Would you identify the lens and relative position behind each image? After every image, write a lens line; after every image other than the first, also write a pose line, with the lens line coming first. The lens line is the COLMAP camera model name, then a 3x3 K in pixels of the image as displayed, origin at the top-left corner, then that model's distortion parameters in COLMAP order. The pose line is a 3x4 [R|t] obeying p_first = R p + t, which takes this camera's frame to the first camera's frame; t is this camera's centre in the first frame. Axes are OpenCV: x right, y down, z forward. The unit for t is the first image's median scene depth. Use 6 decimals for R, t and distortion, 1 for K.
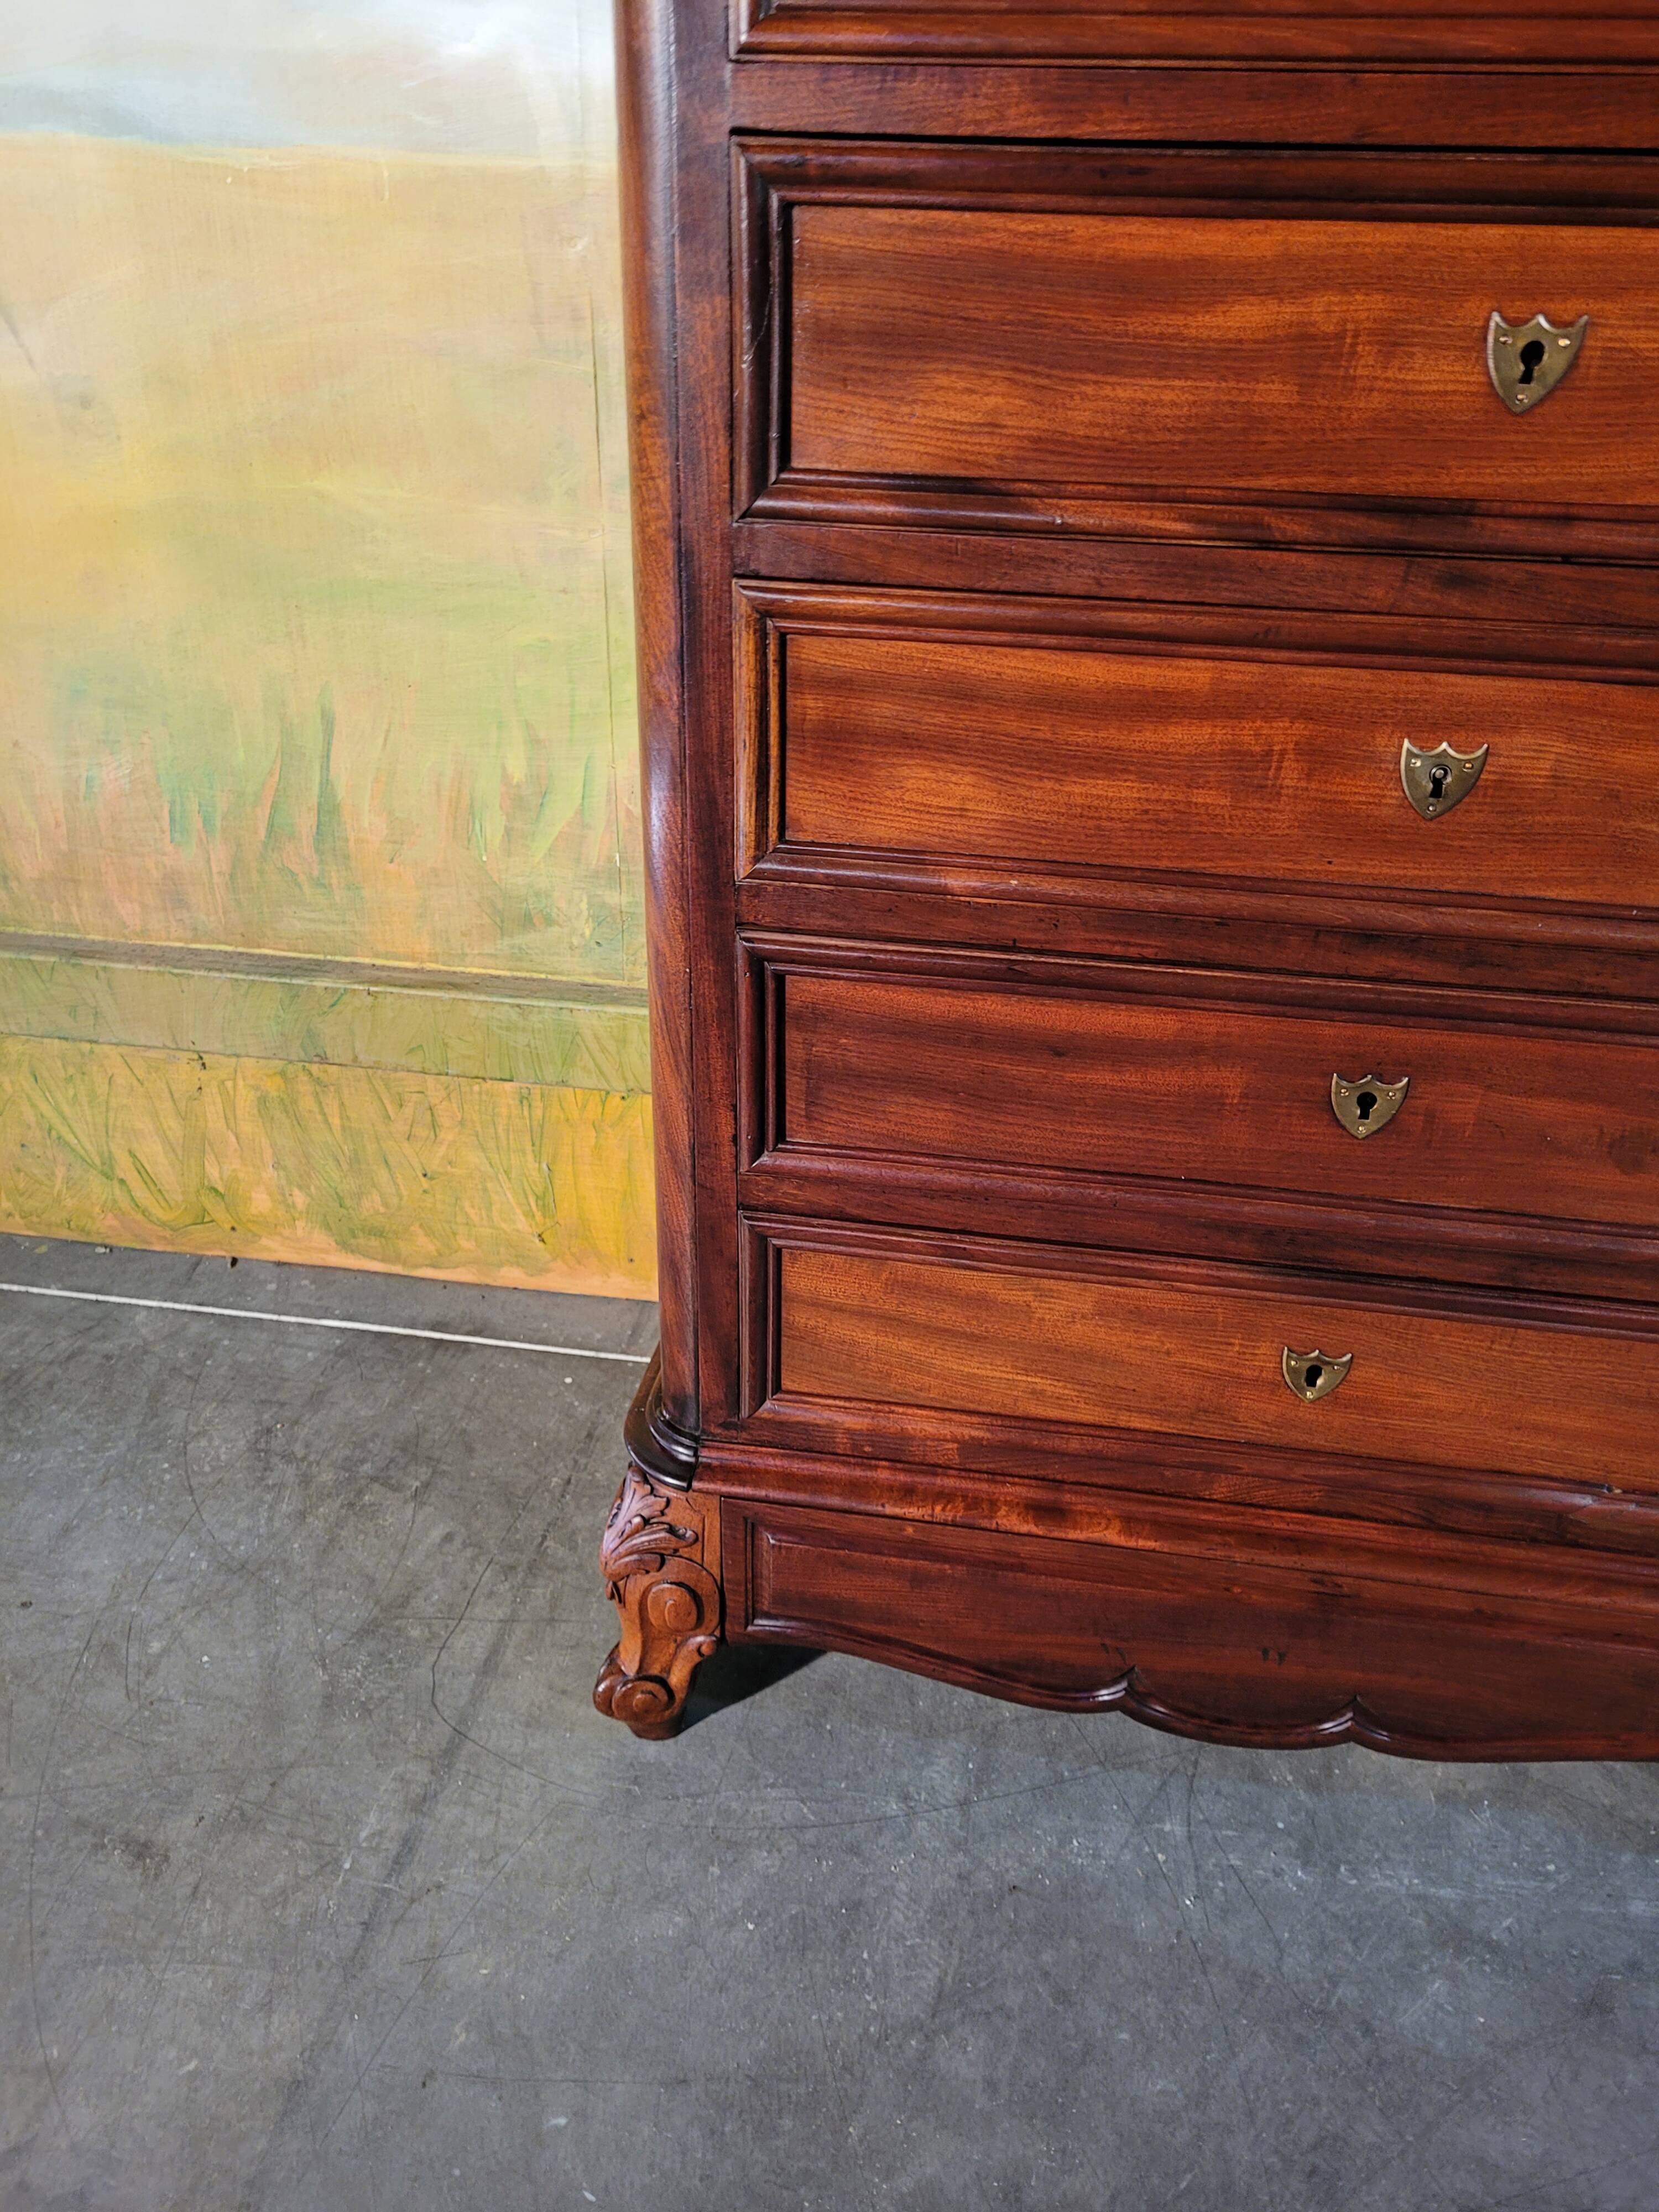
lens RADIAL K [[1673.2, 0, 827.7], [0, 1673.2, 1116.9], [0, 0, 1]] dist [0.052456, -0.041889]
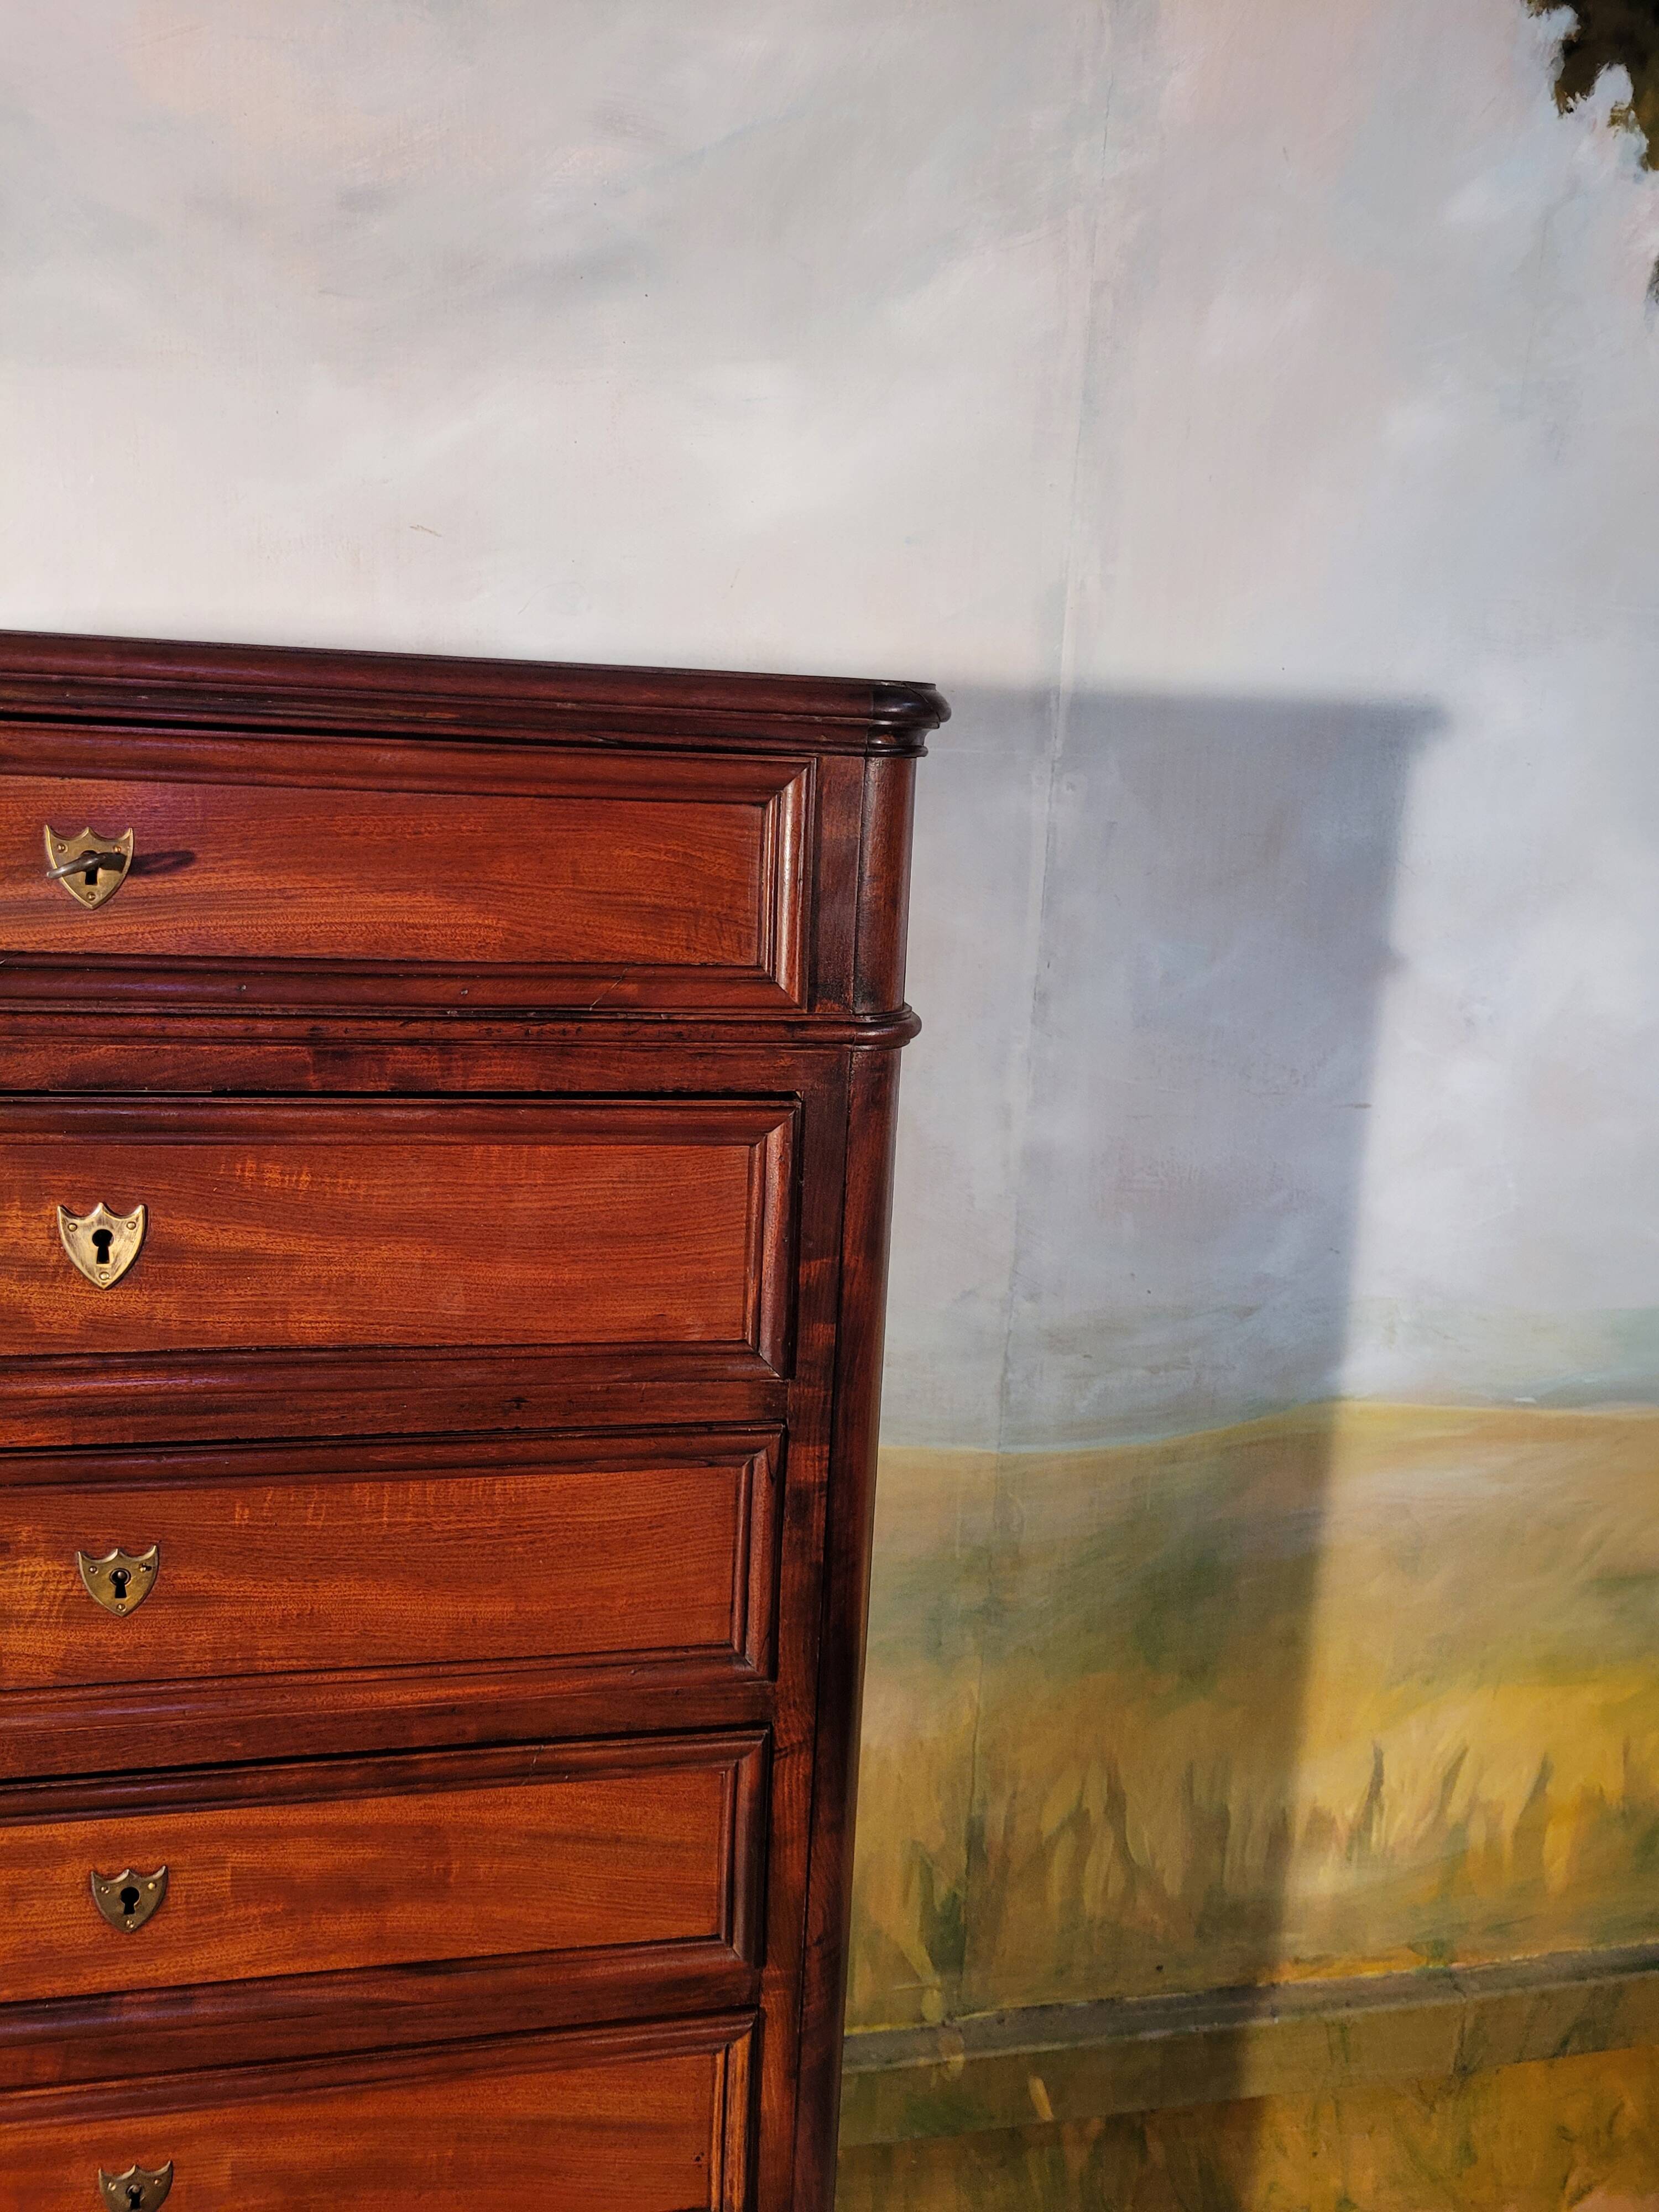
lens RADIAL K [[1673.2, 0, 827.9], [0, 1673.2, 1075.8], [0, 0, 1]] dist [0.052456, -0.041889]
pose [[0.938445, -0.044829, 0.342506, 0.295110], [0.149071, 0.947016, -0.284495, -0.349954], [-0.311606, 0.318041, 0.895406, -0.293607]]
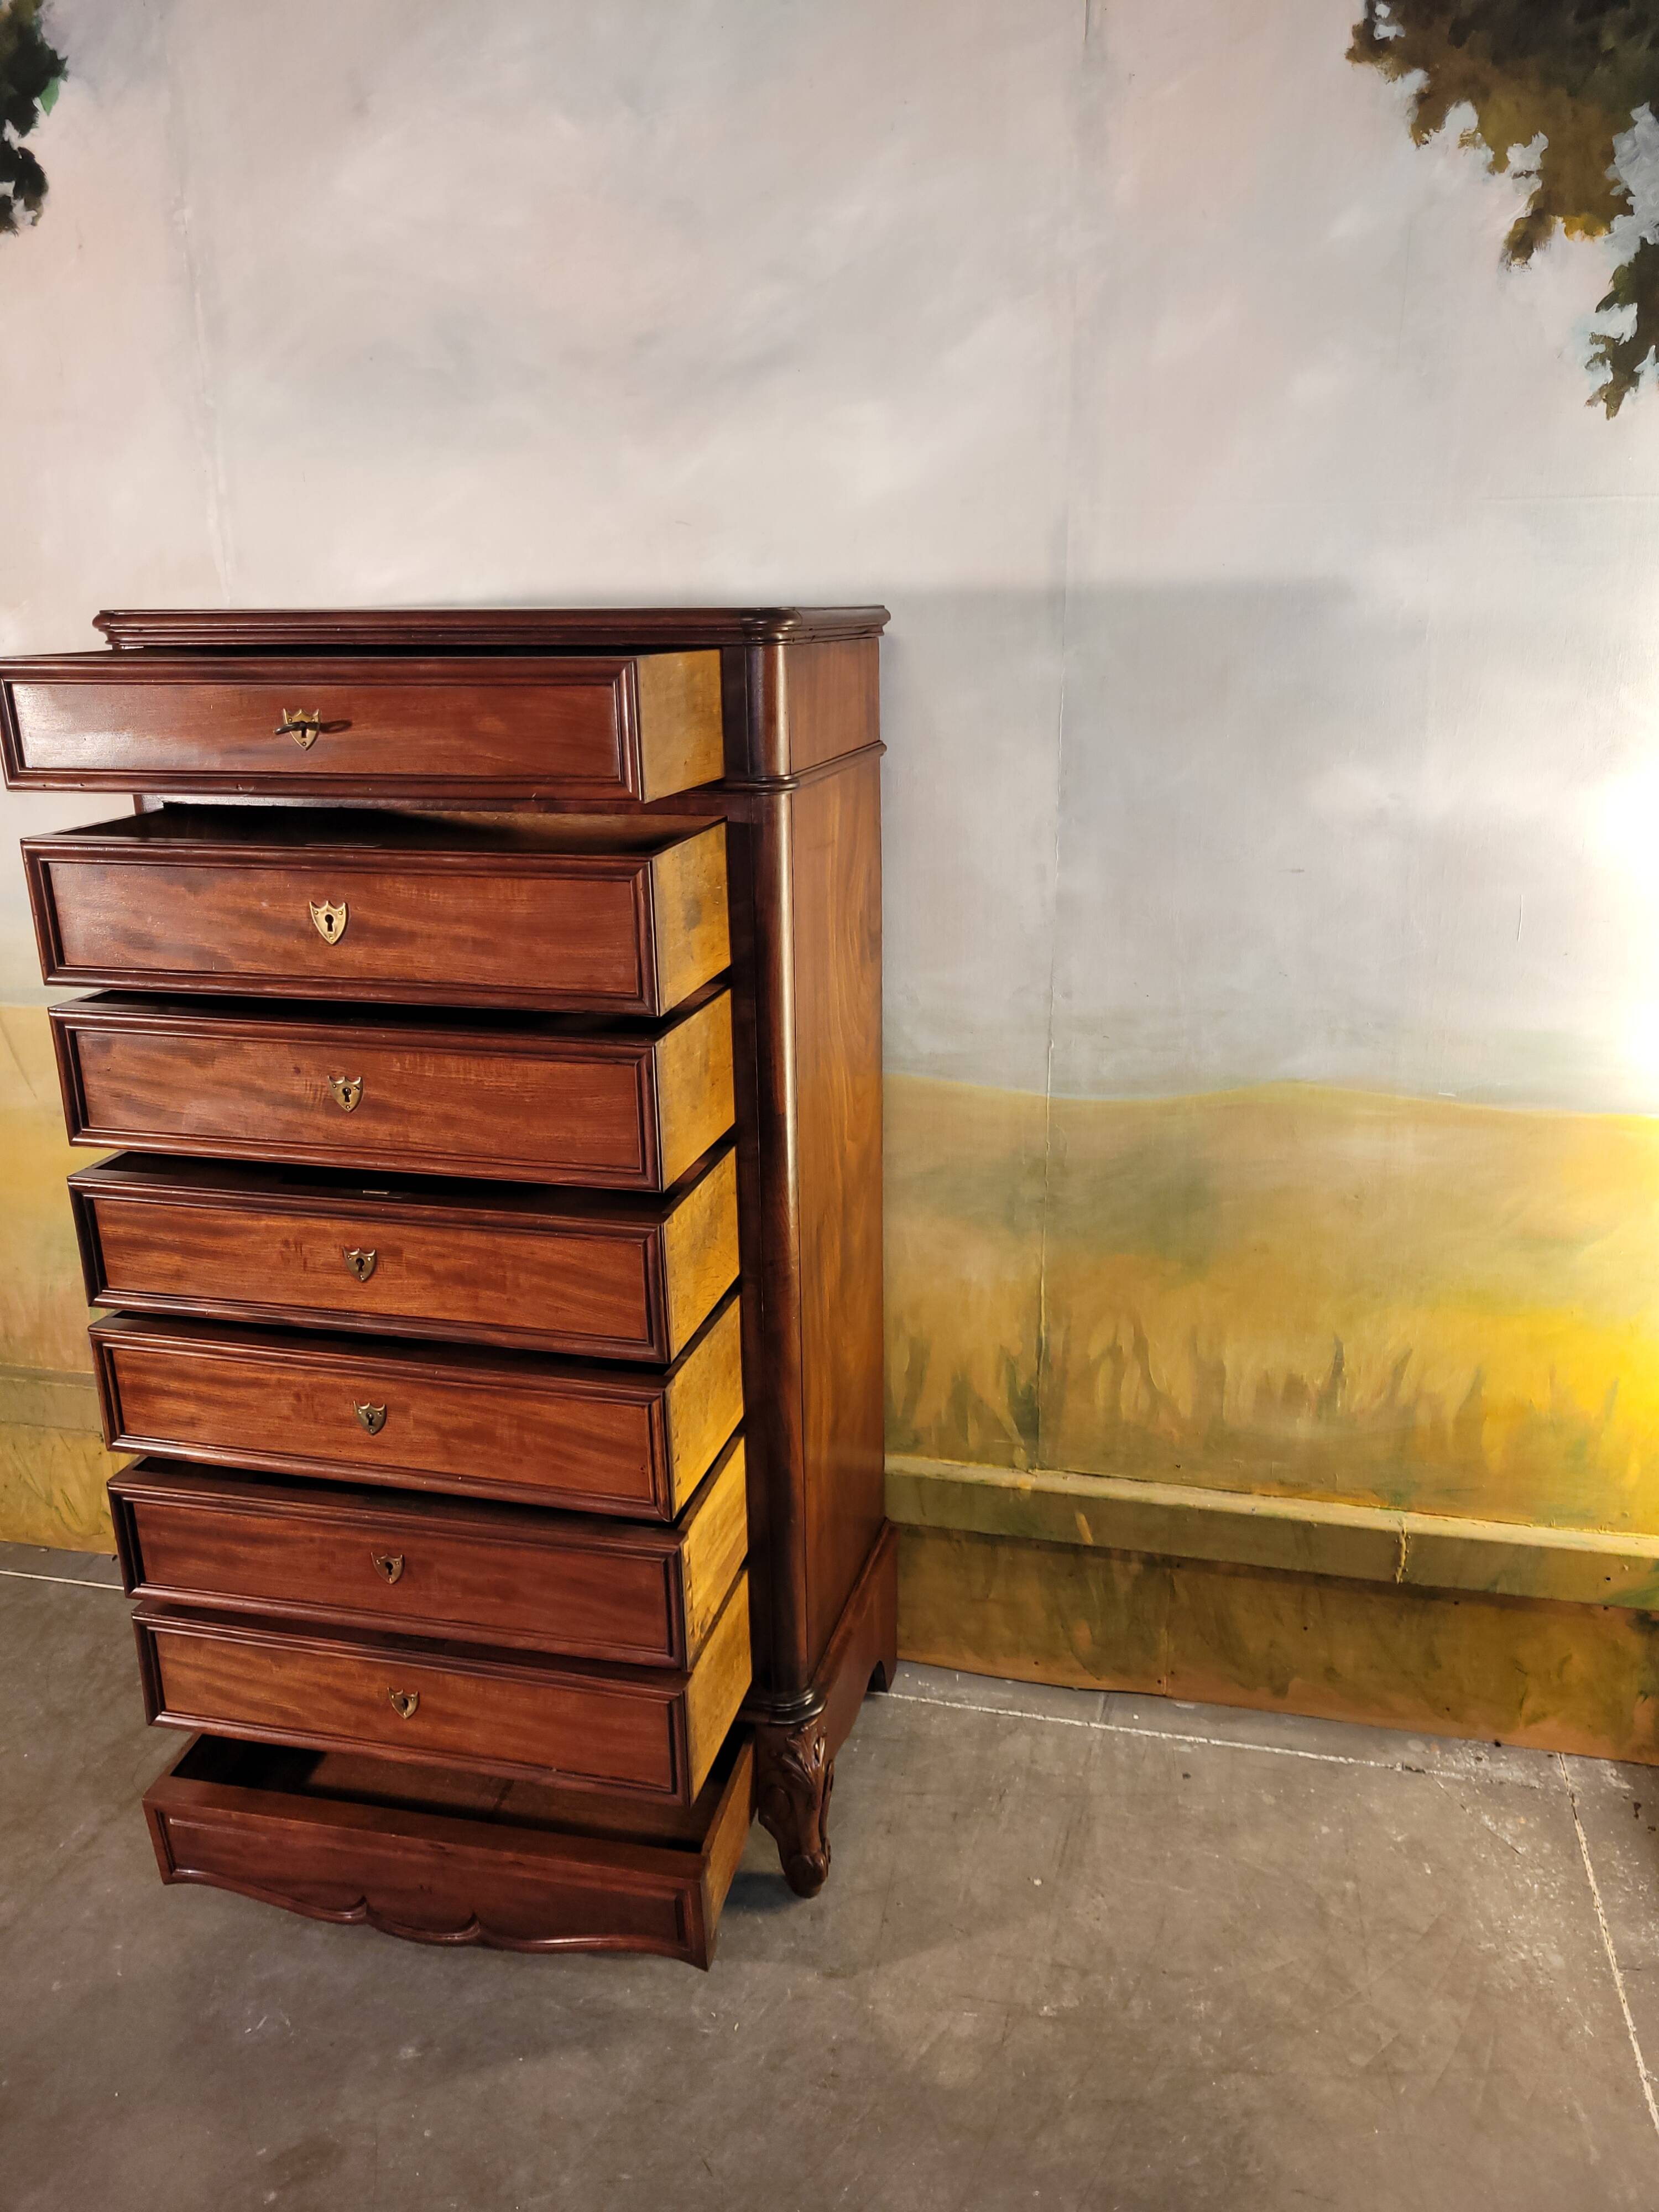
lens RADIAL K [[1673.2, 0, 852.8], [0, 1673.2, 1104.8], [0, 0, 1]] dist [0.052456, -0.041889]
pose [[0.996083, -0.003955, -0.088339, 0.775816], [-0.017112, 0.971496, -0.236436, 0.045632], [0.086756, 0.237022, 0.967623, -1.001164]]
